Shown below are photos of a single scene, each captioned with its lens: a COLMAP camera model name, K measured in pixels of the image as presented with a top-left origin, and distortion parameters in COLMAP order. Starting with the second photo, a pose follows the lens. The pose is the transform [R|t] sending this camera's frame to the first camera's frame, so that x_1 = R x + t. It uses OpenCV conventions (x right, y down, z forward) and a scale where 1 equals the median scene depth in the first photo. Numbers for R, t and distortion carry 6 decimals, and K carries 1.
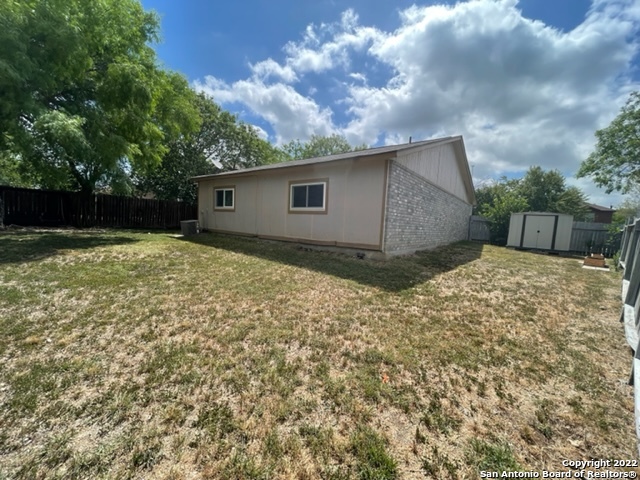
lens RADIAL K [[255.3, 0, 329.0], [0, 255.3, 249.4], [0, 0, 1]] dist [0.003117, -0.001540]
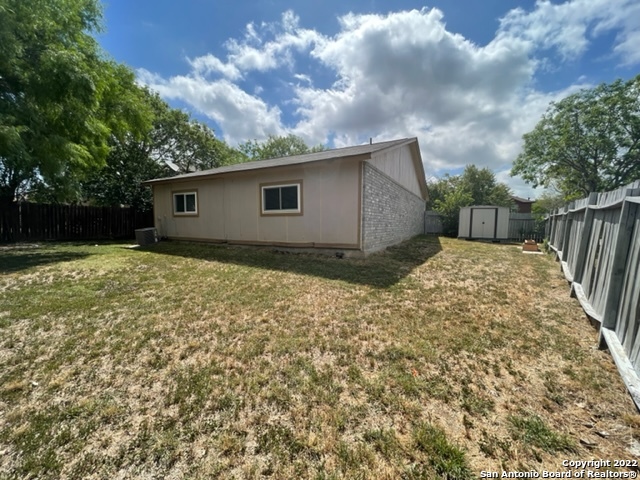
lens RADIAL K [[255.3, 0, 318.9], [0, 255.3, 245.9], [0, 0, 1]] dist [0.003117, -0.001540]
pose [[0.985105, -0.060484, 0.160968, -0.114875], [0.061902, 0.998075, -0.003804, -0.013572], [-0.160428, 0.013711, 0.986952, 0.007448]]
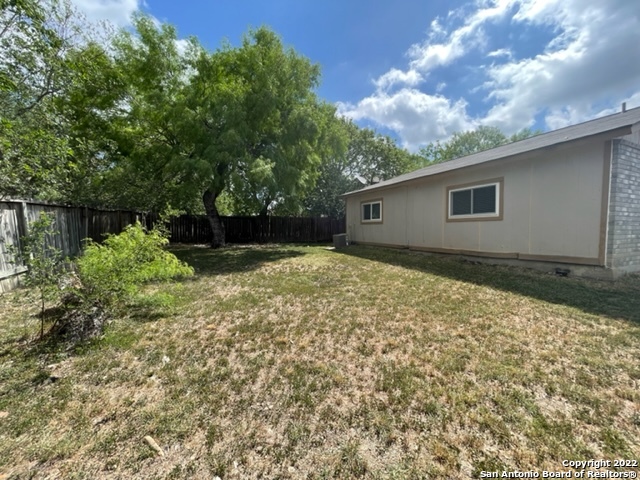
lens RADIAL K [[255.3, 0, 317.8], [0, 255.3, 248.3], [0, 0, 1]] dist [0.003117, -0.001540]
pose [[0.886713, -0.017954, -0.461972, -0.164434], [0.001612, 0.999360, -0.035744, -0.019090], [0.462318, 0.030950, 0.886174, -0.016981]]
